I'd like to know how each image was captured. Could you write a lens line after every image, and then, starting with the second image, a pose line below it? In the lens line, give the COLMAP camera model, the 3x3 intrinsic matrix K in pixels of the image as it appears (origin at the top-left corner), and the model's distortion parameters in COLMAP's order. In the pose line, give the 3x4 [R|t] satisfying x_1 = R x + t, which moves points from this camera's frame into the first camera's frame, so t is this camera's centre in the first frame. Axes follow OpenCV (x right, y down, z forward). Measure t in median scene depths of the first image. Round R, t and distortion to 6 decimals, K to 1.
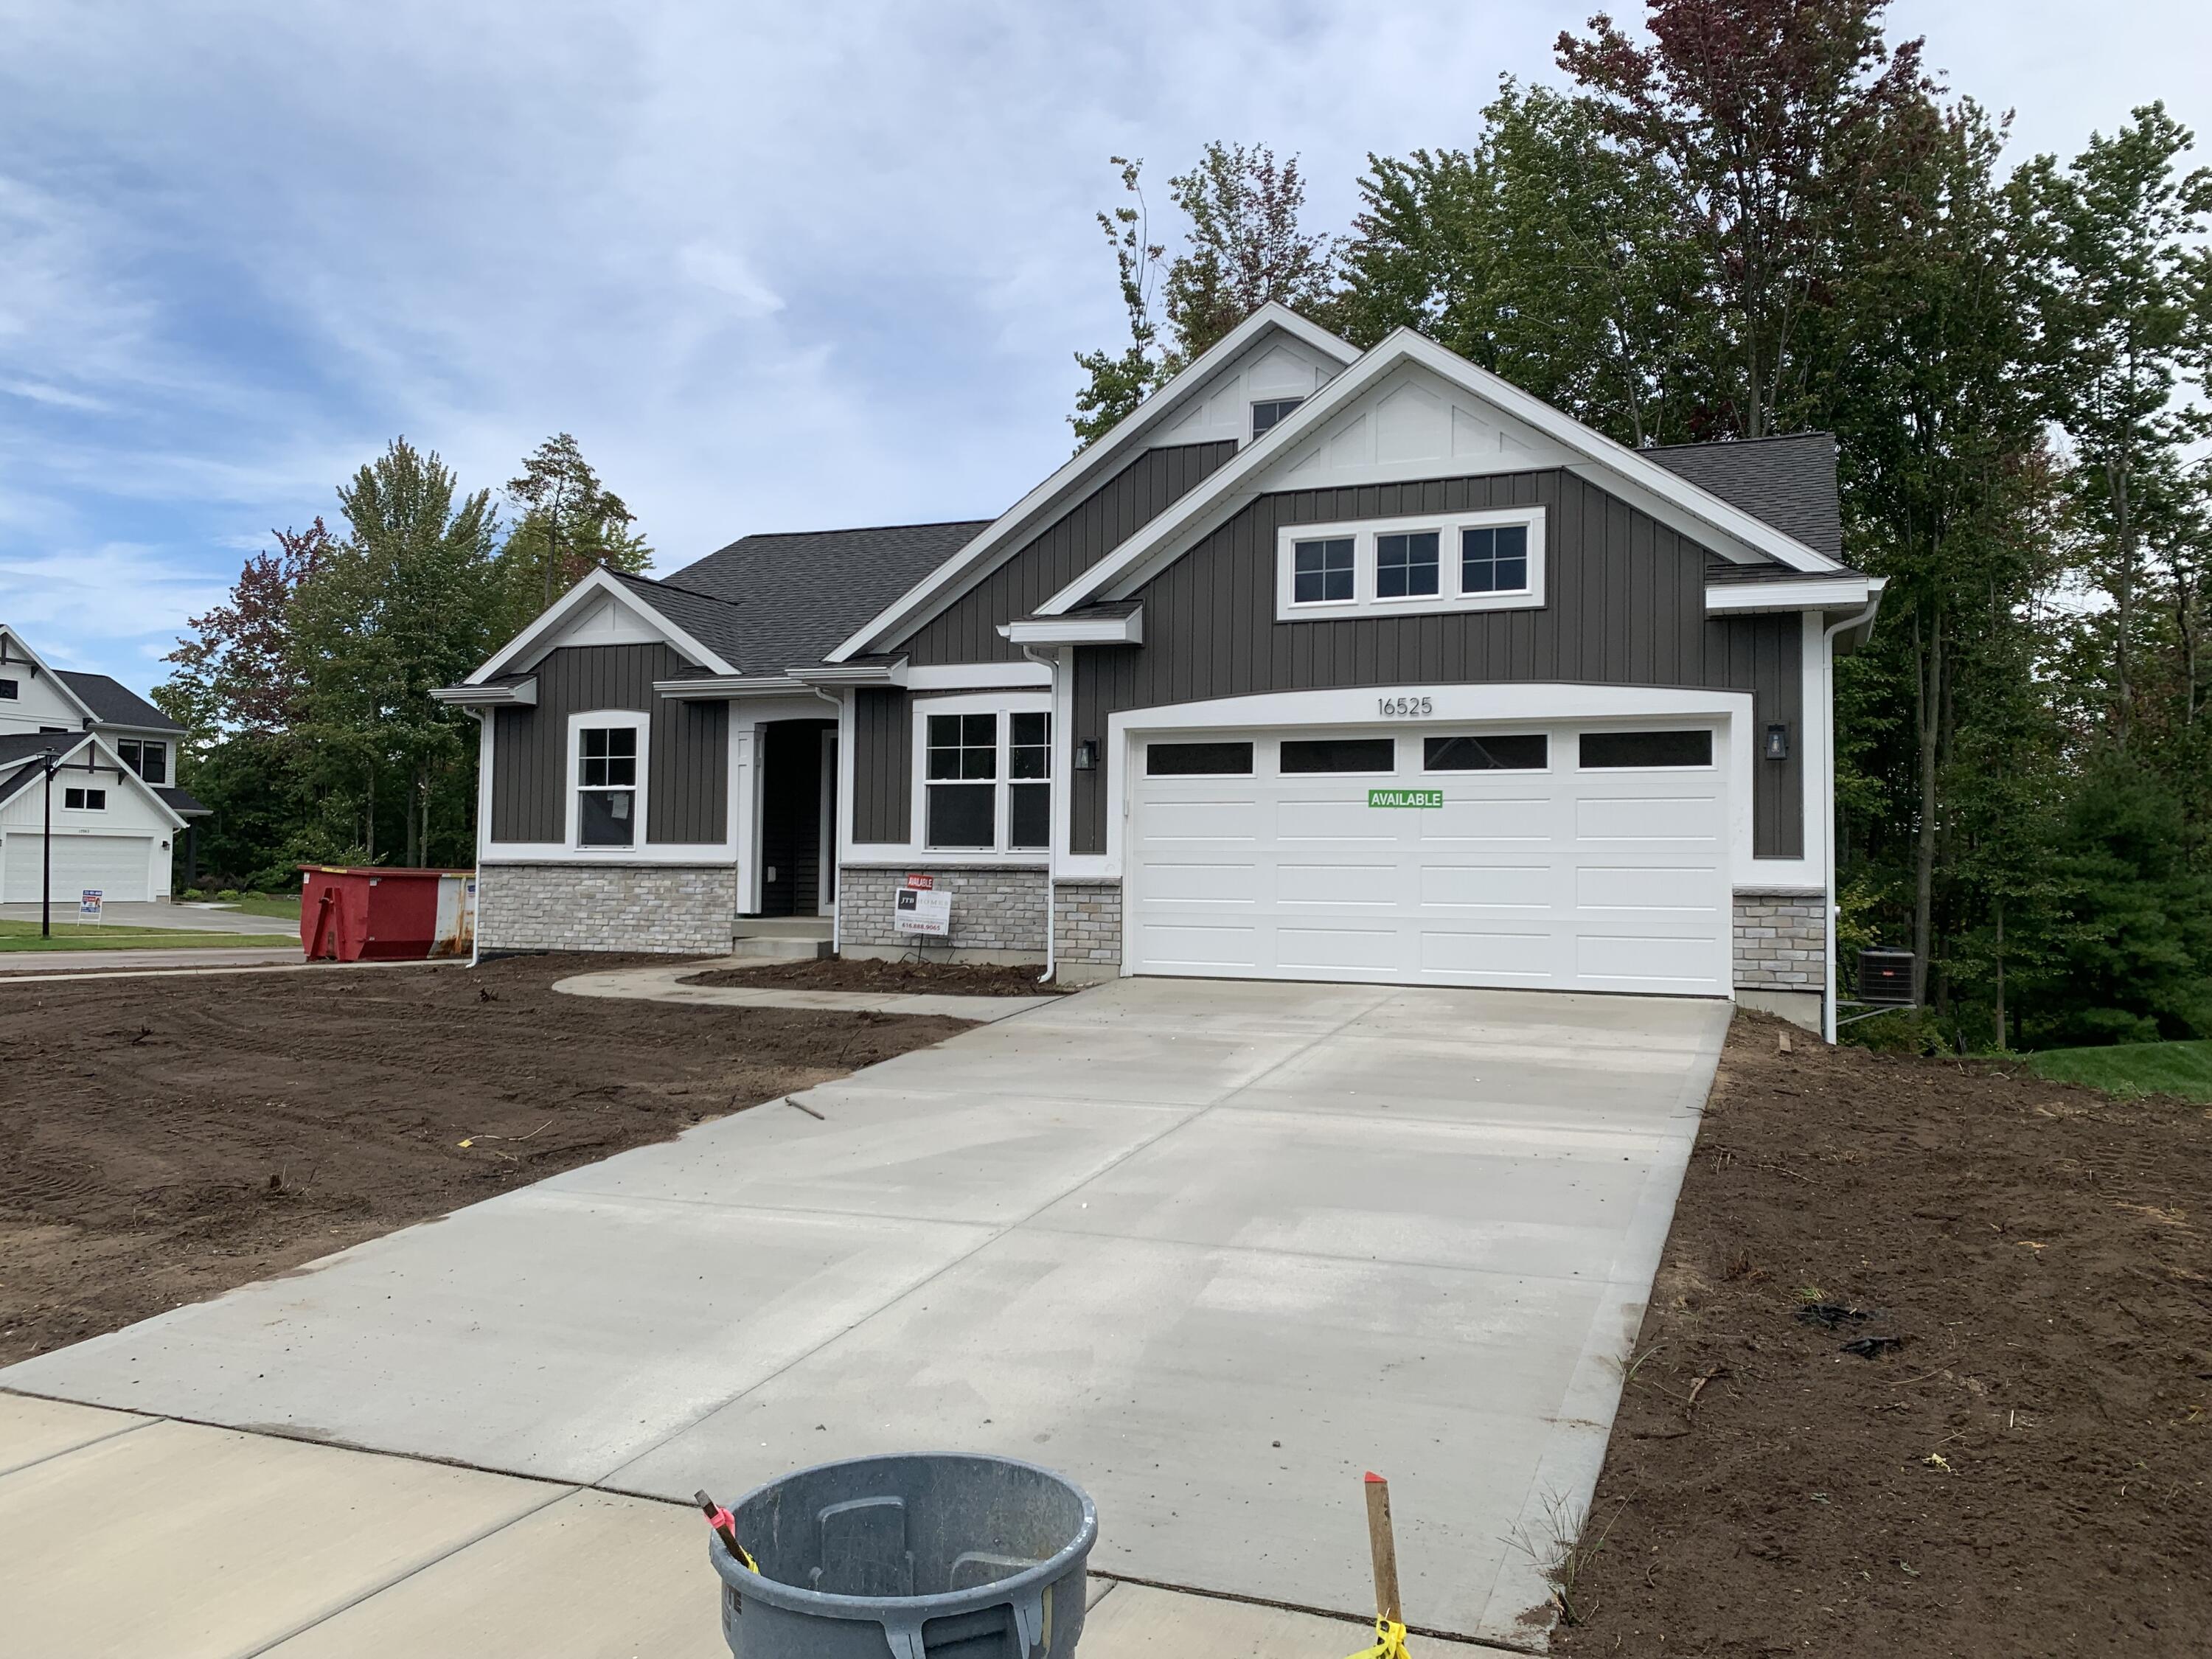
lens RADIAL K [[1676.5, 0, 1105.0], [0, 1676.5, 816.8], [0, 0, 1]] dist [0.018126, -0.007236]
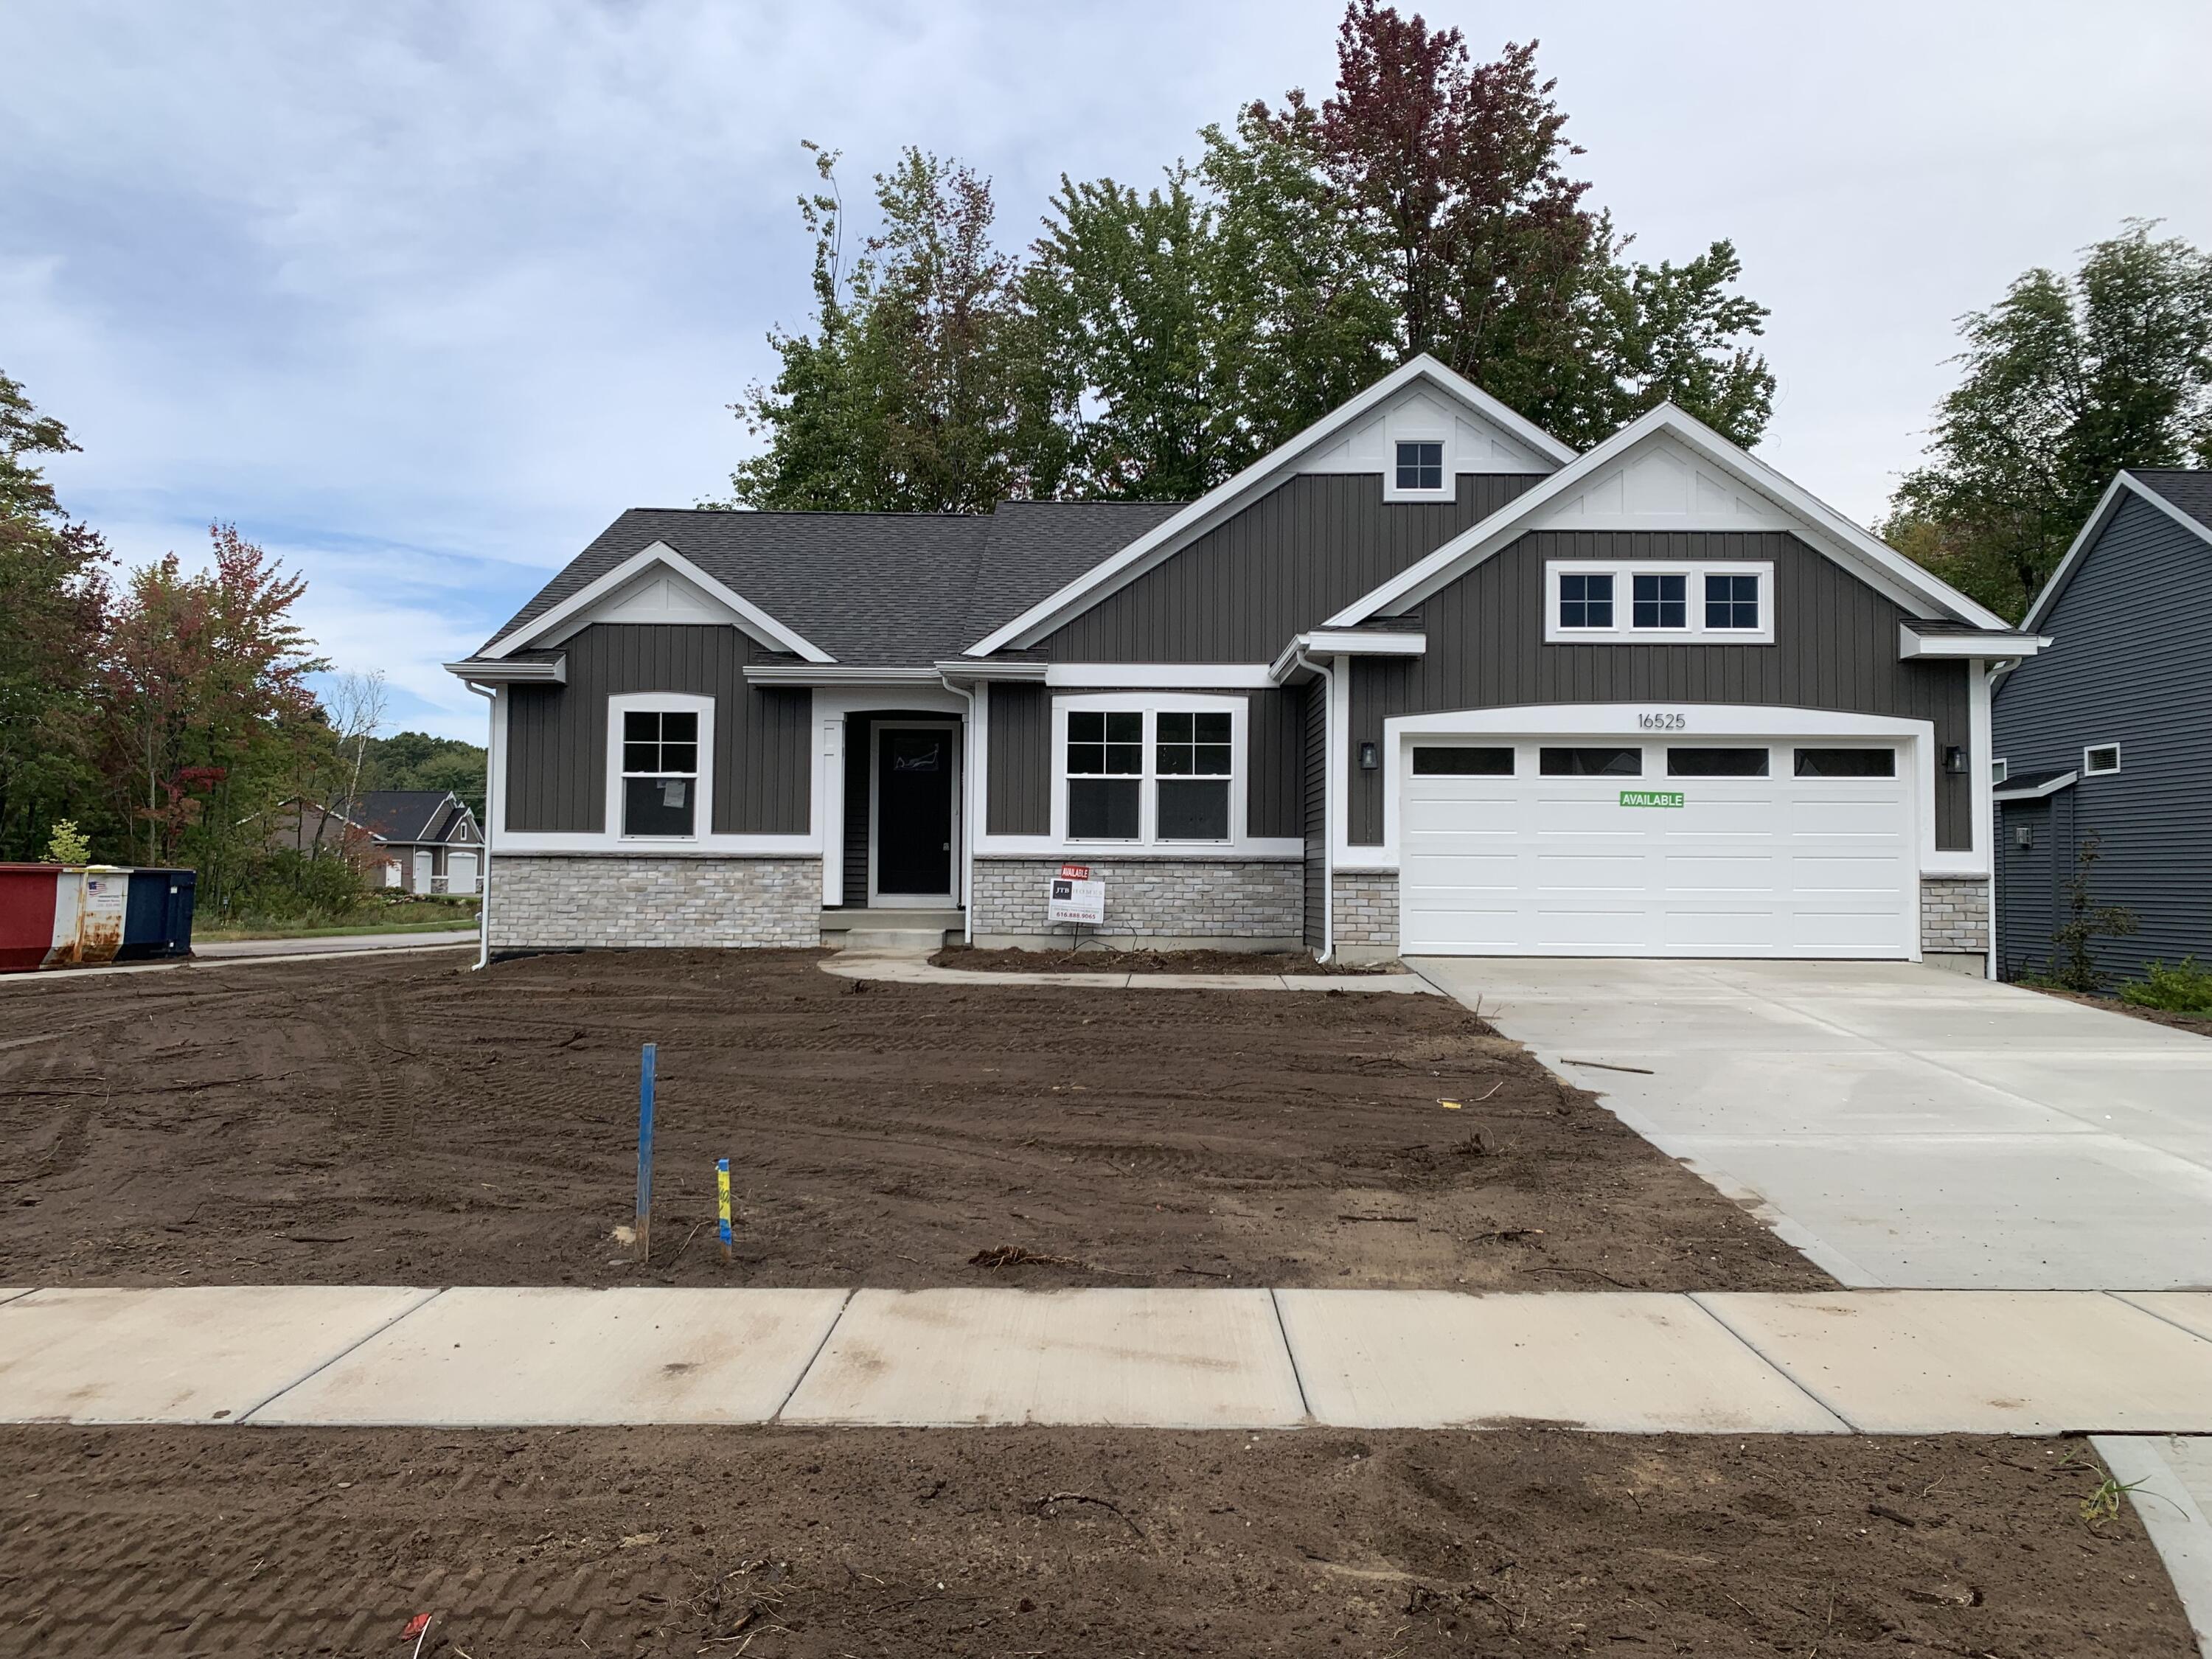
lens RADIAL K [[1680.8, 0, 1106.0], [0, 1680.8, 829.5], [0, 0, 1]] dist [0.008823, -0.007276]
pose [[0.930811, 0.007366, 0.365426, -0.467649], [-0.010761, 0.999916, 0.007255, 0.004580], [-0.365342, -0.010685, 0.930812, 0.028457]]
